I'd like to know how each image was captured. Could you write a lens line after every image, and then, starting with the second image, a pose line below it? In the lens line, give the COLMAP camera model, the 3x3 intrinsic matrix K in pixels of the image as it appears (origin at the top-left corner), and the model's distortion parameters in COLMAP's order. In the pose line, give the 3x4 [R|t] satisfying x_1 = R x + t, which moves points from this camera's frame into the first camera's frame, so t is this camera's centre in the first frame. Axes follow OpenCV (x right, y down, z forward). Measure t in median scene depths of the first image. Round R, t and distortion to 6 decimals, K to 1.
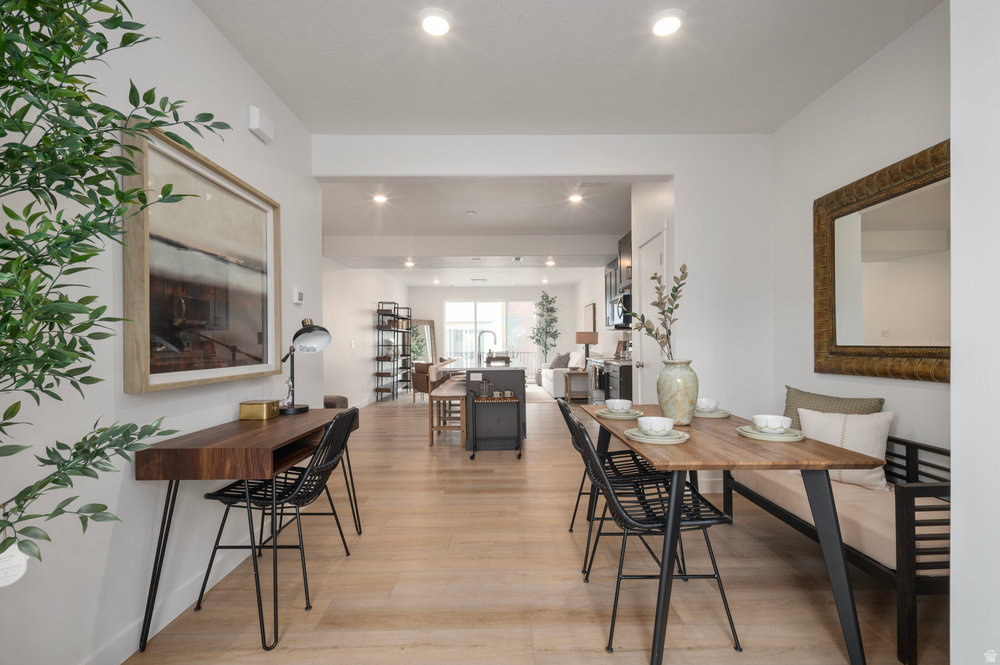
lens RADIAL K [[430.3, 0, 505.5], [0, 430.3, 351.9], [0, 0, 1]] dist [-0.000044, 0.012220]
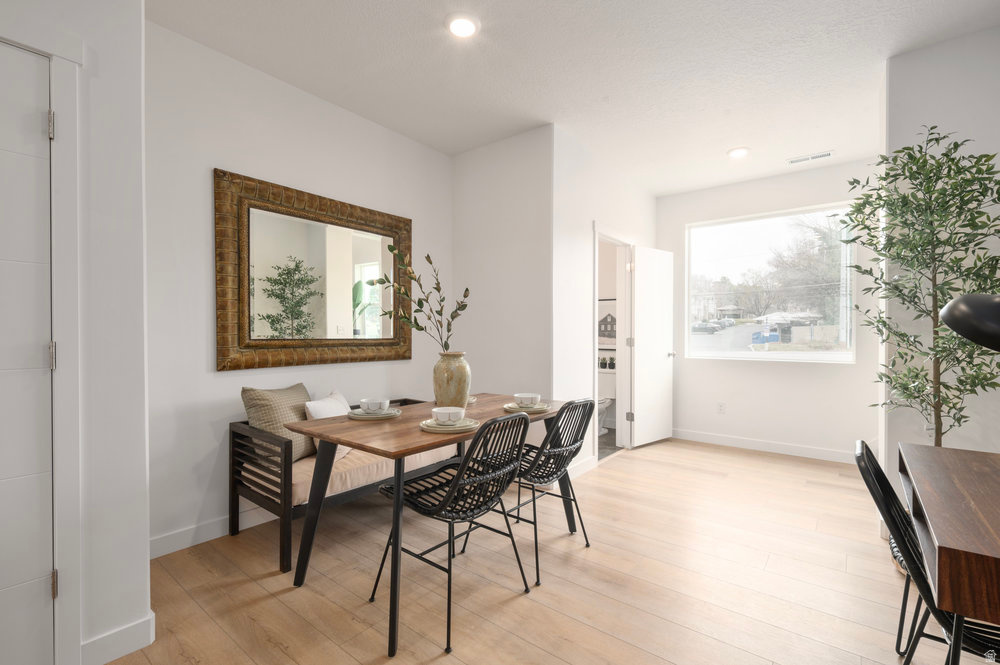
lens RADIAL K [[444.7, 0, 504.3], [0, 444.7, 329.9], [0, 0, 1]] dist [-0.000078, 0.014378]
pose [[-0.776540, 0.010464, 0.629981, -0.336524], [0.013378, 0.999911, -0.000119, -0.031232], [-0.629926, 0.008336, -0.776611, 1.632641]]
